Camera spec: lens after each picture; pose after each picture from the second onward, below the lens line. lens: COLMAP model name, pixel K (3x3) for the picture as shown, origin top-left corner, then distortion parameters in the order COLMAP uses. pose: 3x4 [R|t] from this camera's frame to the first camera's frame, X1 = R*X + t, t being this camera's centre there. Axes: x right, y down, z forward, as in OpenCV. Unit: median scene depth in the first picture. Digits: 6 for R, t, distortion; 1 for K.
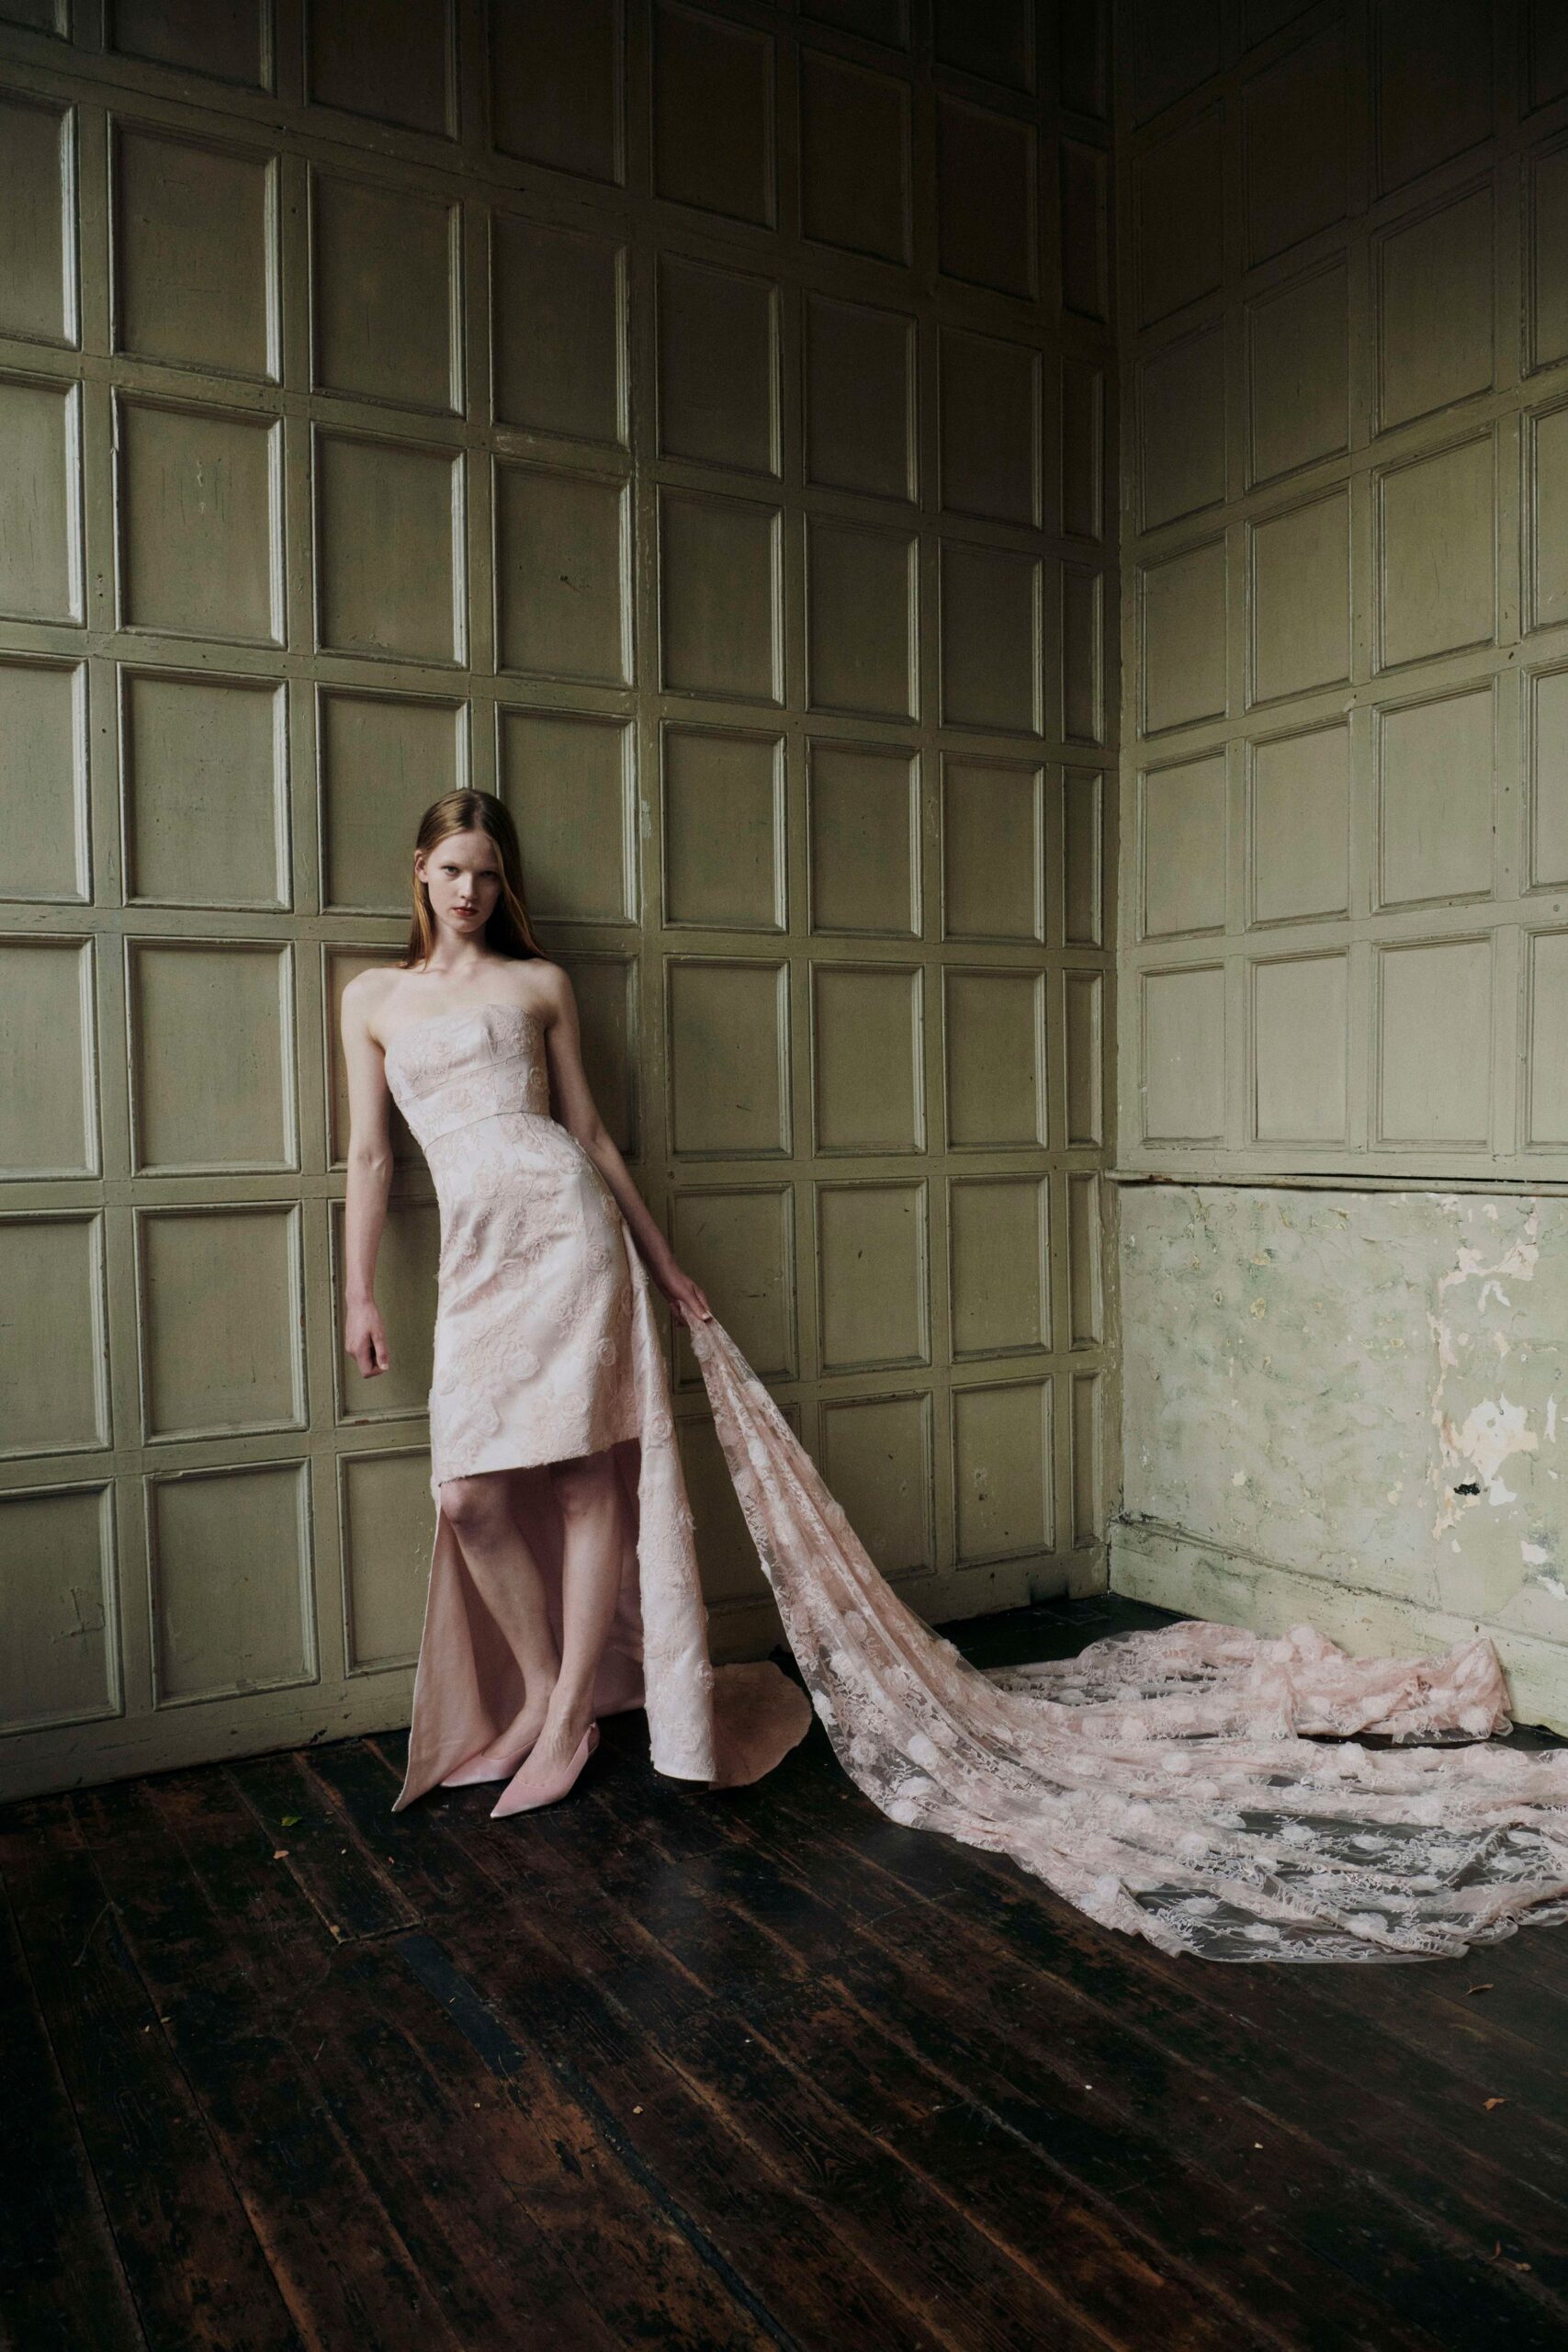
lens RADIAL K [[1750.2, 0, 784.0], [0, 1750.2, 1176.0], [0, 0, 1]] dist [-0.040378, -0.001318]
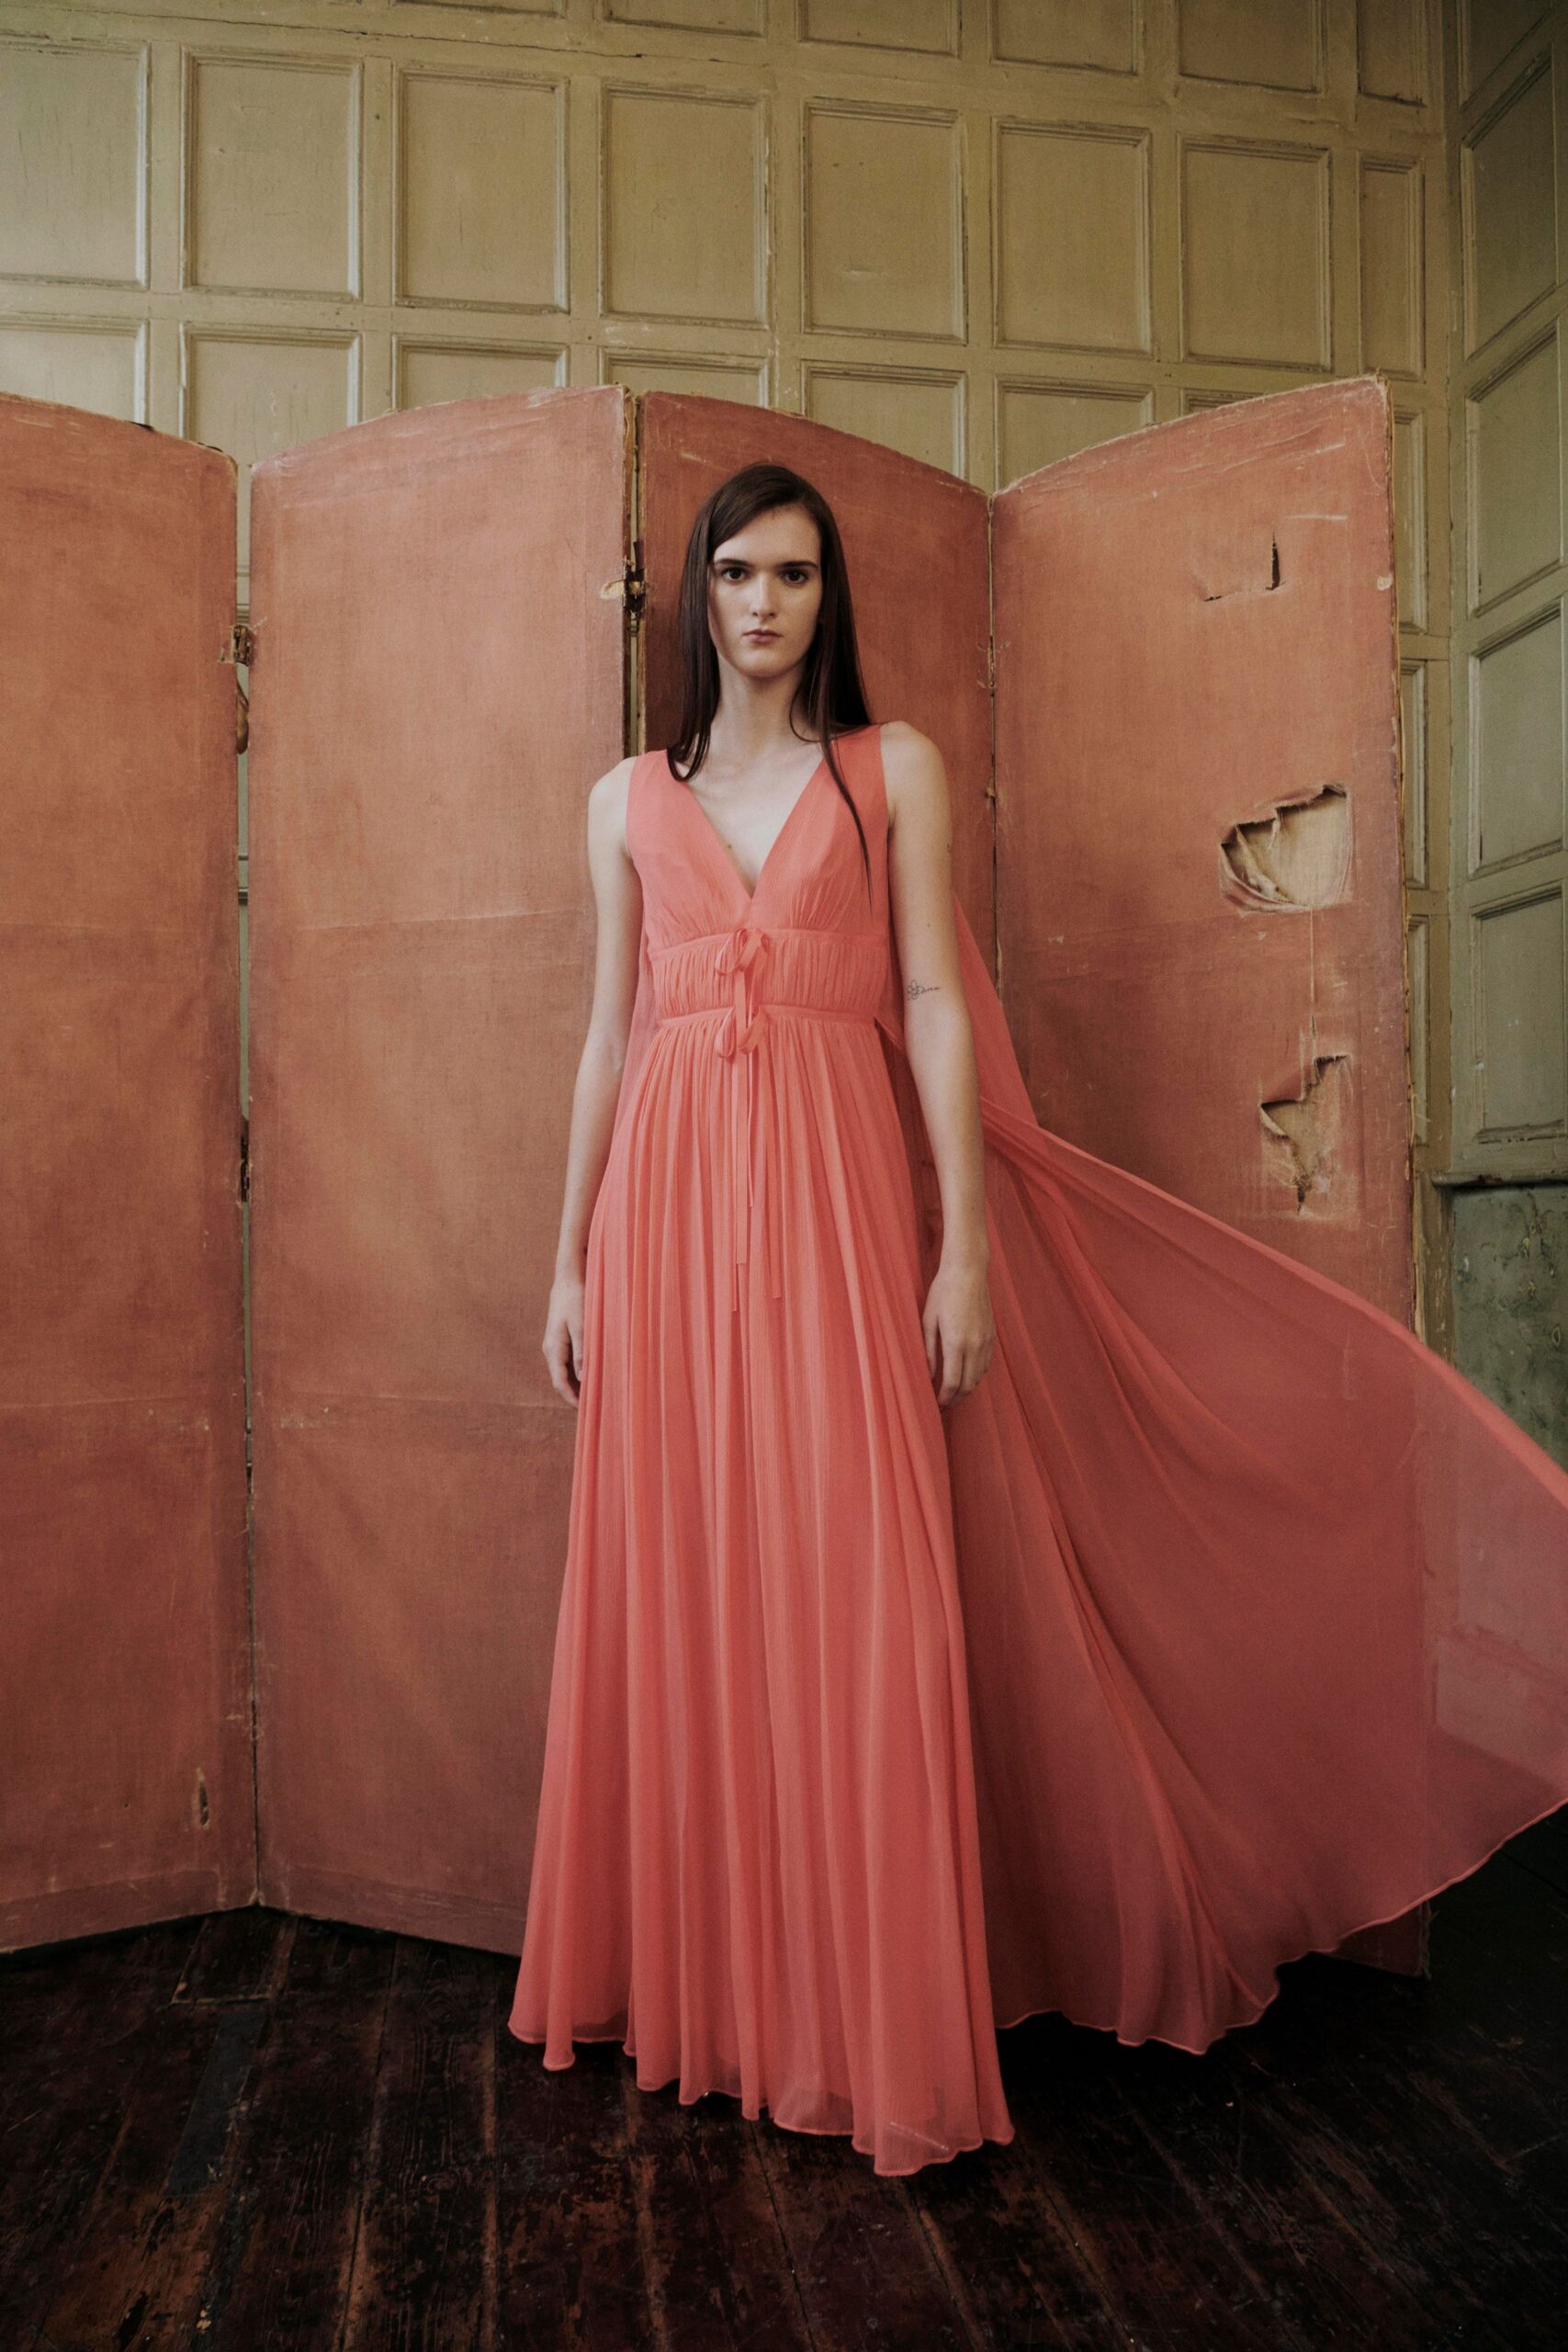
lens RADIAL K [[1791.0, 0, 784.0], [0, 1791.0, 1176.0], [0, 0, 1]] dist [-0.037565, 0.001551]
pose [[0.930378, 0.002616, -0.366591, 0.276910], [-0.021431, 0.998653, -0.047263, 0.055550], [0.365974, 0.051829, 0.929181, 0.222095]]
